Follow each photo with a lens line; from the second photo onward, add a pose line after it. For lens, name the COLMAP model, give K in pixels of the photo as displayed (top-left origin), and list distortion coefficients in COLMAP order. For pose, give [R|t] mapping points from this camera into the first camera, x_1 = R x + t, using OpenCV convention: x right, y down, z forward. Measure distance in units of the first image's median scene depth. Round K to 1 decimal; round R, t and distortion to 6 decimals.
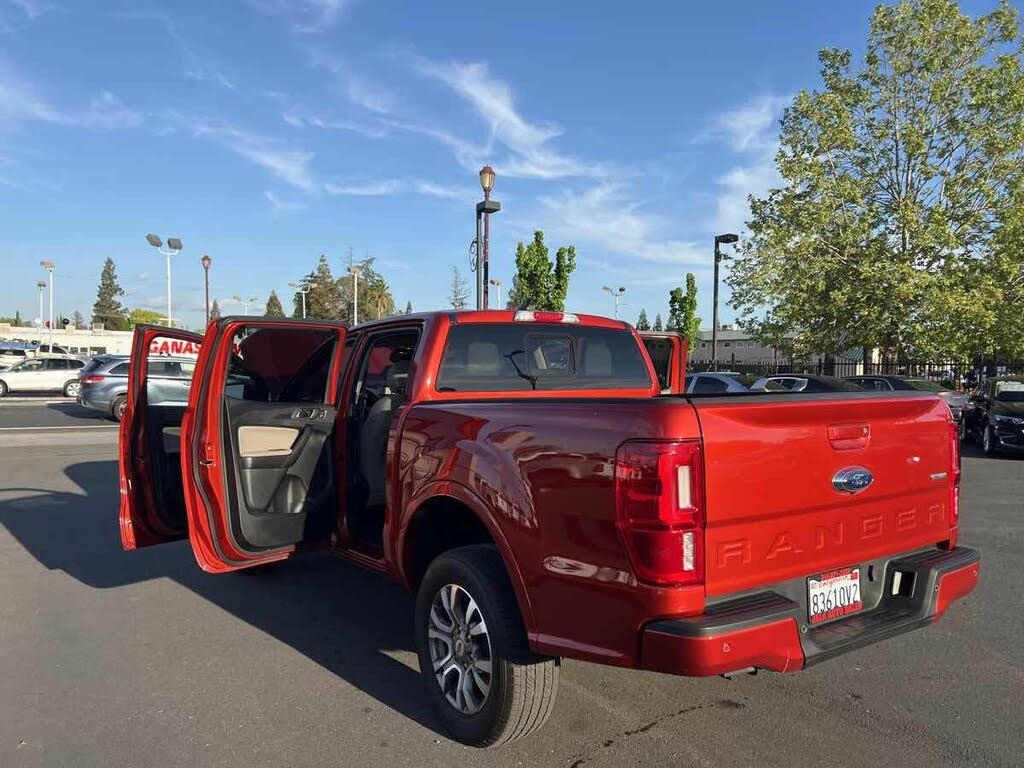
lens RADIAL K [[767.2, 0, 510.2], [0, 767.2, 394.2], [0, 0, 1]] dist [-0.001802, -0.005804]
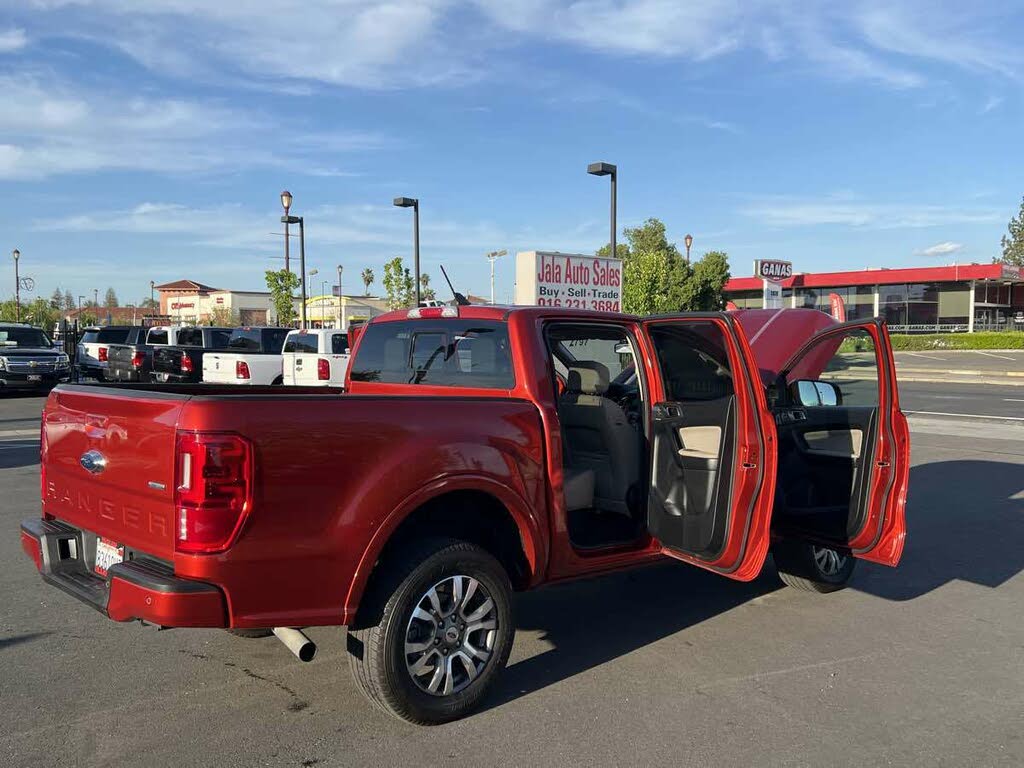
lens RADIAL K [[913.3, 0, 506.0], [0, 913.3, 383.2], [0, 0, 1]] dist [0.106589, -0.196521]
pose [[0.167104, 0.032789, -0.985394, 0.273738], [-0.031061, 0.999126, 0.027979, -0.009611], [0.985450, 0.025932, 0.167977, 0.194602]]
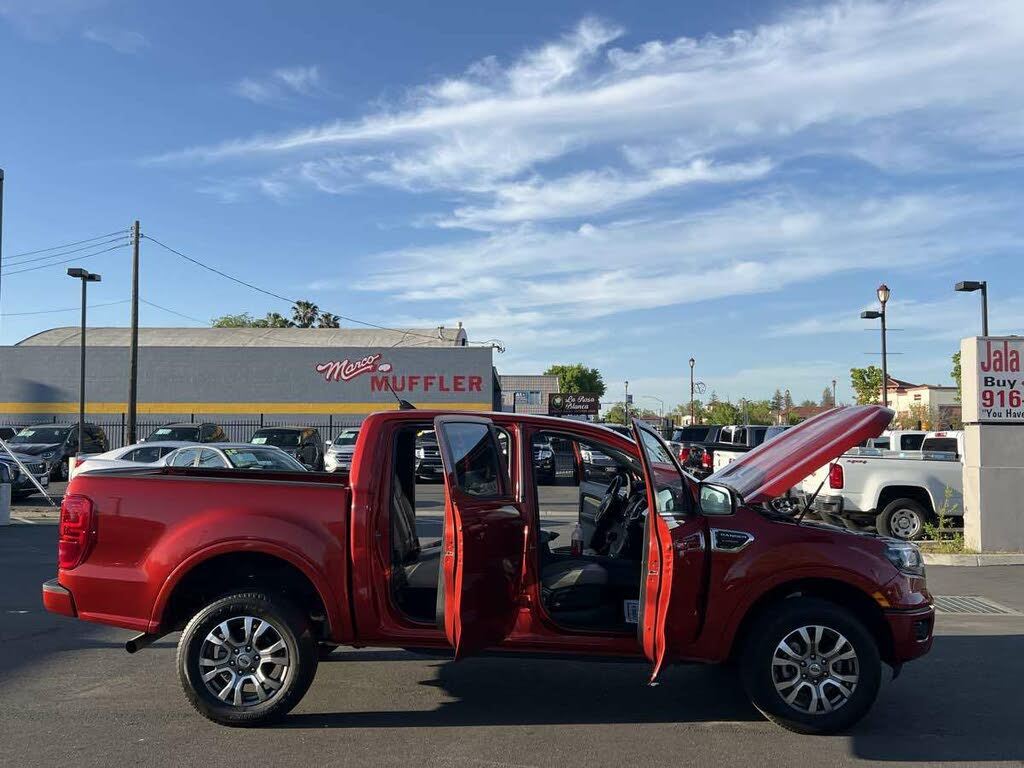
lens RADIAL K [[913.3, 0, 506.0], [0, 913.3, 383.2], [0, 0, 1]] dist [0.106589, -0.196521]
pose [[-0.533134, -0.063719, -0.843628, 0.267744], [-0.037361, 0.997960, -0.051765, -0.018908], [0.845206, 0.003921, -0.534427, 0.435845]]
